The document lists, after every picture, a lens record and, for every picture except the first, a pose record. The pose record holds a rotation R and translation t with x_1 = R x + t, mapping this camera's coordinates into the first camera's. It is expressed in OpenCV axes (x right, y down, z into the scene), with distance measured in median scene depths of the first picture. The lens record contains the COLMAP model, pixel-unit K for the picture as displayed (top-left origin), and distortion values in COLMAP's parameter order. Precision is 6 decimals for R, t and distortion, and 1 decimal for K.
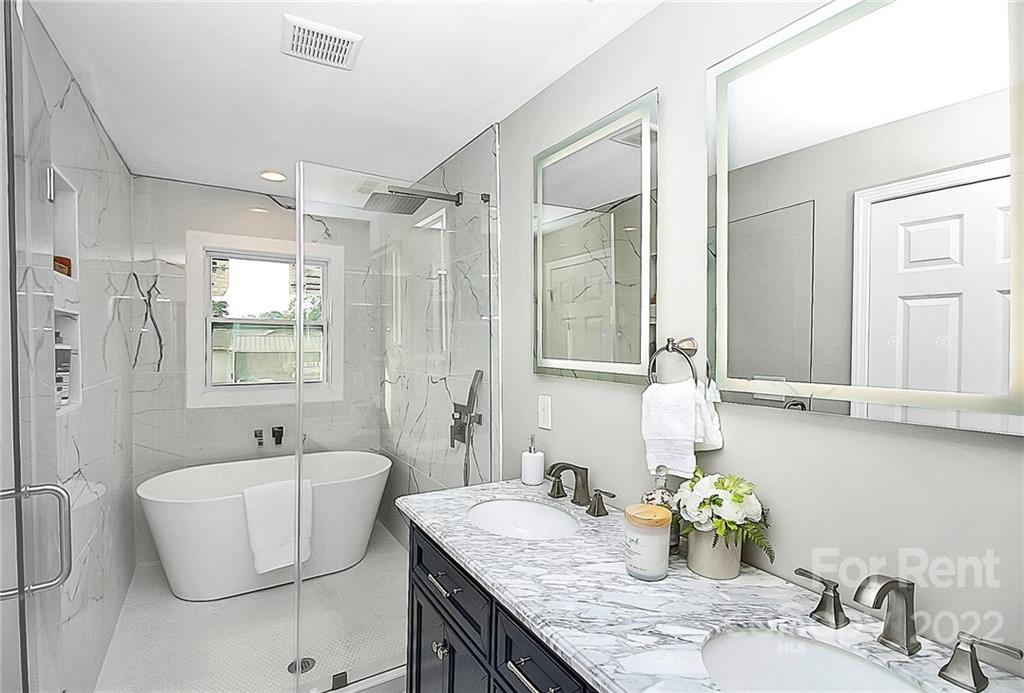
lens RADIAL K [[529.4, 0, 516.6], [0, 529.4, 350.3], [0, 0, 1]] dist [0.001556, -0.002730]
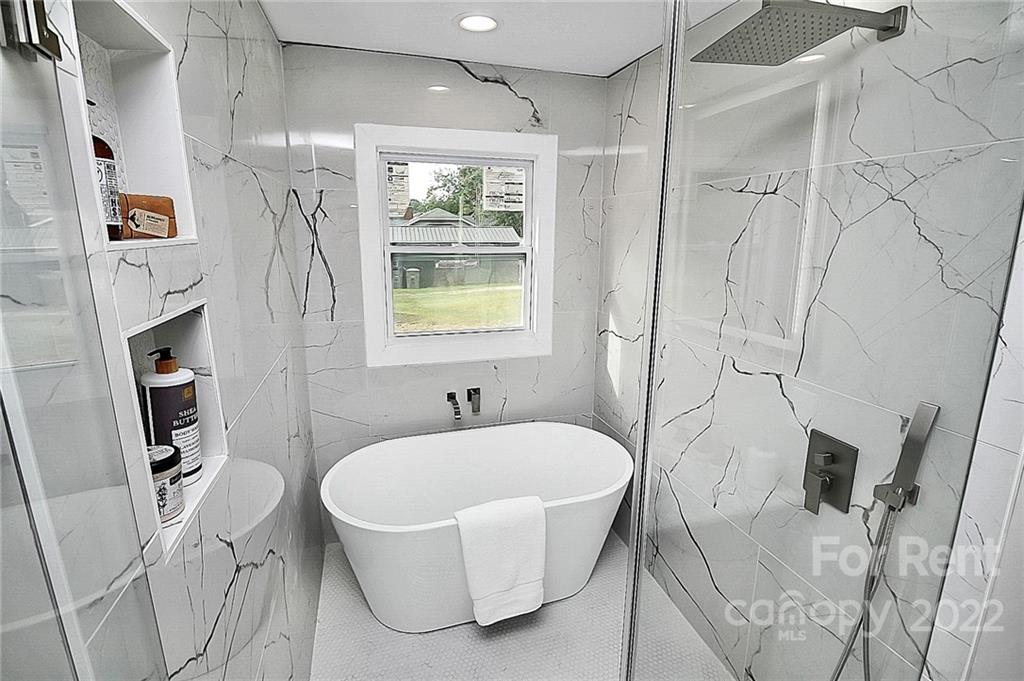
lens RADIAL K [[501.8, 0, 517.3], [0, 501.8, 341.5], [0, 0, 1]] dist [-0.007515, -0.001626]
pose [[0.973405, 0.051437, -0.223244, -0.243121], [-0.004164, 0.978280, 0.207244, -0.079240], [0.229055, -0.200803, 0.952477, 0.350259]]
